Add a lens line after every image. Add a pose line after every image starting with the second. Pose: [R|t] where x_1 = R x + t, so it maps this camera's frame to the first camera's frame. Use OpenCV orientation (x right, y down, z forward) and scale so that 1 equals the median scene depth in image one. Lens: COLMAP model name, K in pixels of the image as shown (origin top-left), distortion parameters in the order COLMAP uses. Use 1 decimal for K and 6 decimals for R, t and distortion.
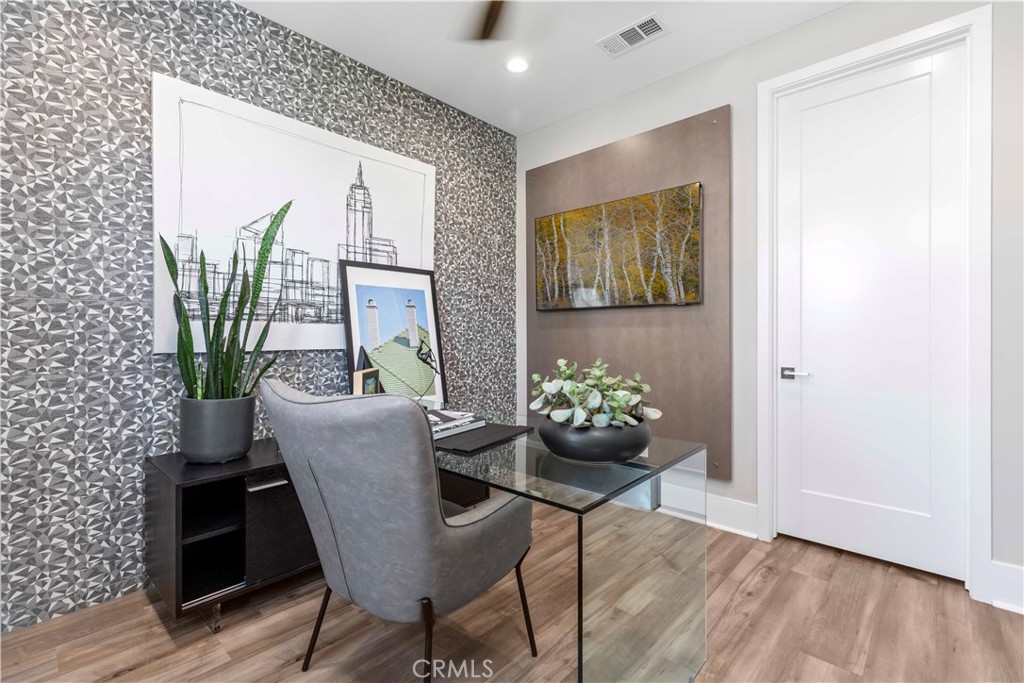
lens RADIAL K [[459.5, 0, 511.8], [0, 459.5, 330.9], [0, 0, 1]] dist [-0.004965, -0.000170]
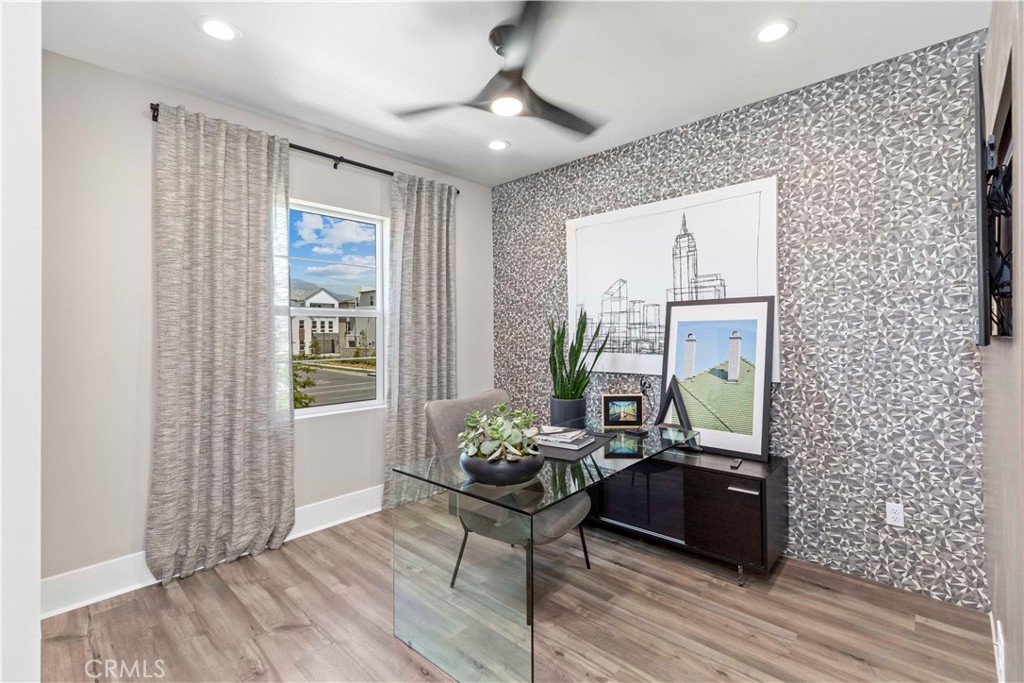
lens RADIAL K [[459.5, 0, 511.9], [0, 459.5, 341.8], [0, 0, 1]] dist [-0.004965, -0.000170]
pose [[-0.018344, 0.002611, -0.999828, 0.802787], [0.002345, 0.999994, 0.002568, -0.051578], [0.999829, -0.002298, -0.018350, 0.578334]]
